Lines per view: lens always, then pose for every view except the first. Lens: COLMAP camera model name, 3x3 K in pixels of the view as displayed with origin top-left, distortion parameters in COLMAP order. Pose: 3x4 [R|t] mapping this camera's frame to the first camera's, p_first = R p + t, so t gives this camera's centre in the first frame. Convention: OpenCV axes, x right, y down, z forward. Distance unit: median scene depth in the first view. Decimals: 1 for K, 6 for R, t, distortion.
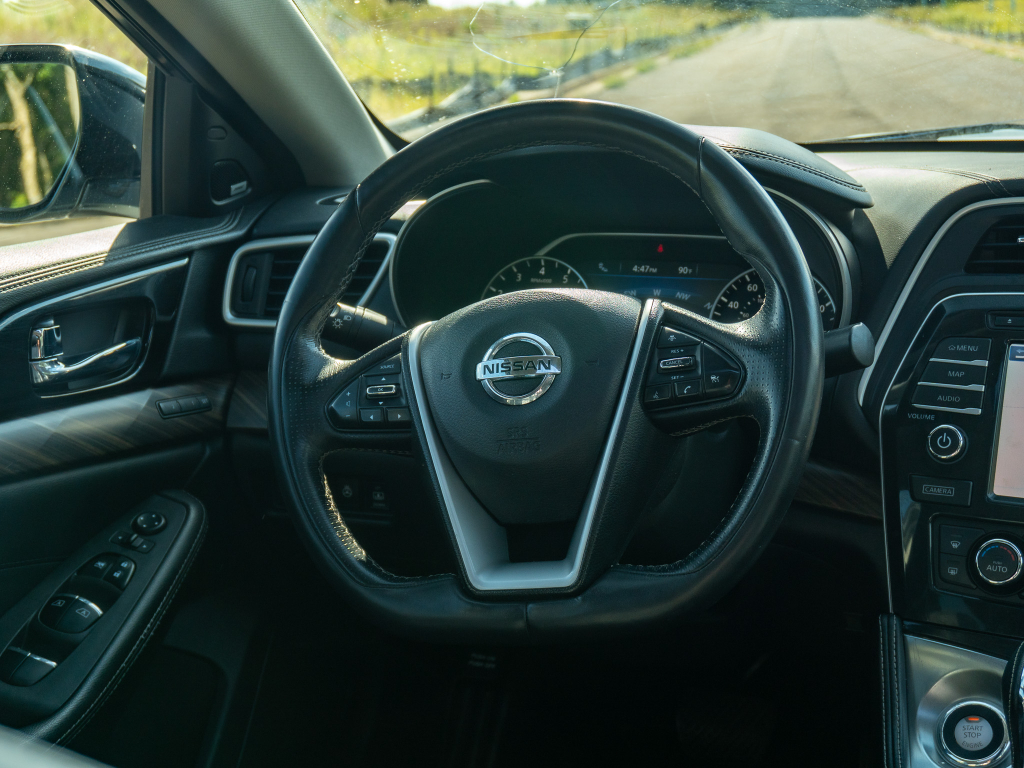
lens RADIAL K [[1451.4, 0, 519.8], [0, 1451.4, 391.2], [0, 0, 1]] dist [0.020246, 0.000000]
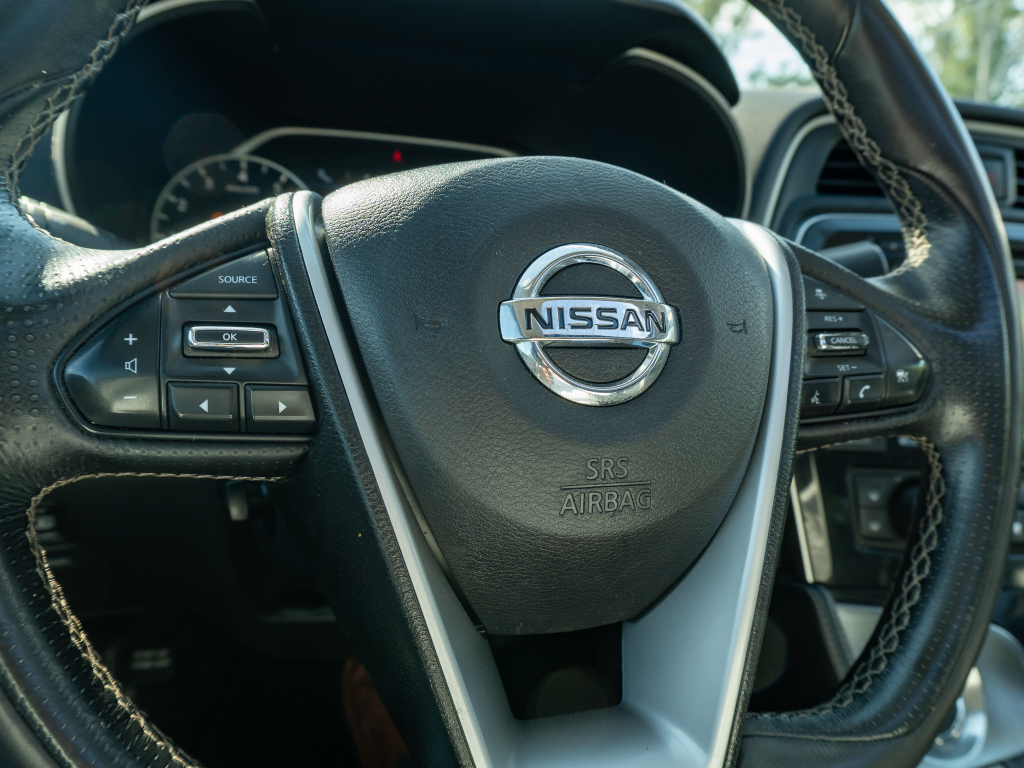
lens RADIAL K [[771.1, 0, 517.8], [0, 771.1, 390.9], [0, 0, 1]] dist [-0.012893, 0.009948]
pose [[0.812767, 0.036988, 0.581414, -0.153893], [-0.096358, 0.992772, 0.071543, -0.009040], [-0.574565, -0.114171, 0.810456, 0.782783]]
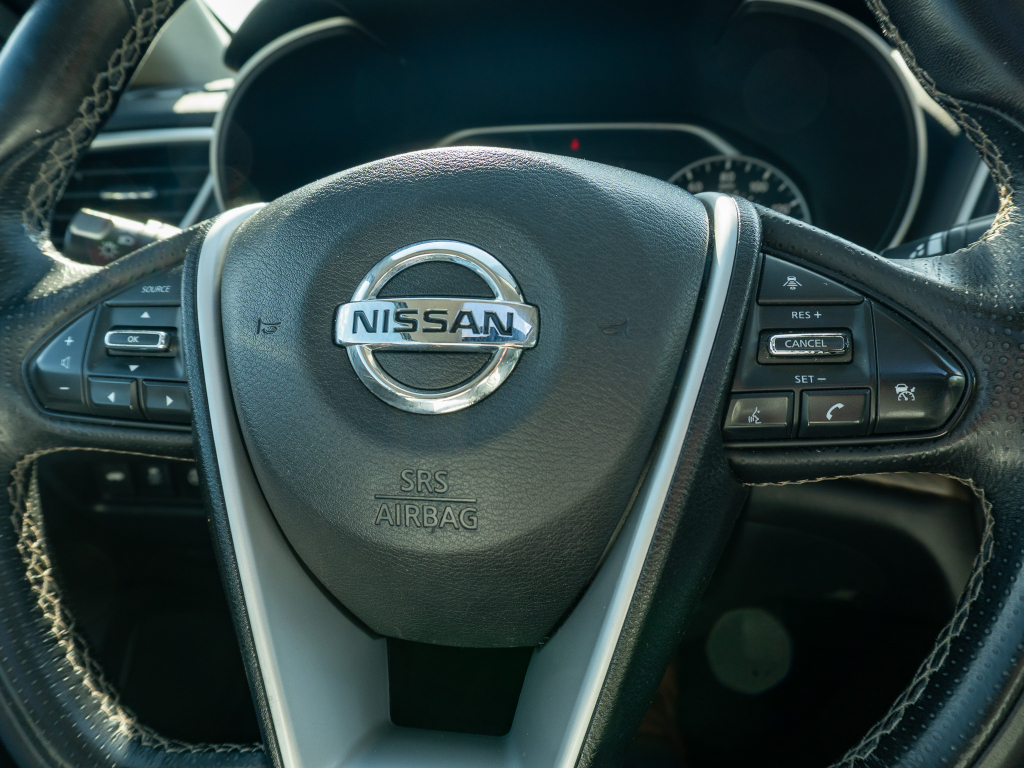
lens RADIAL K [[771.1, 0, 512.8], [0, 771.1, 388.9], [0, 0, 1]] dist [-0.012893, 0.009948]
pose [[0.989585, 0.061642, 0.130081, -0.006477], [-0.079481, 0.987414, 0.136736, -0.028790], [-0.120015, -0.145651, 0.982030, 0.740705]]
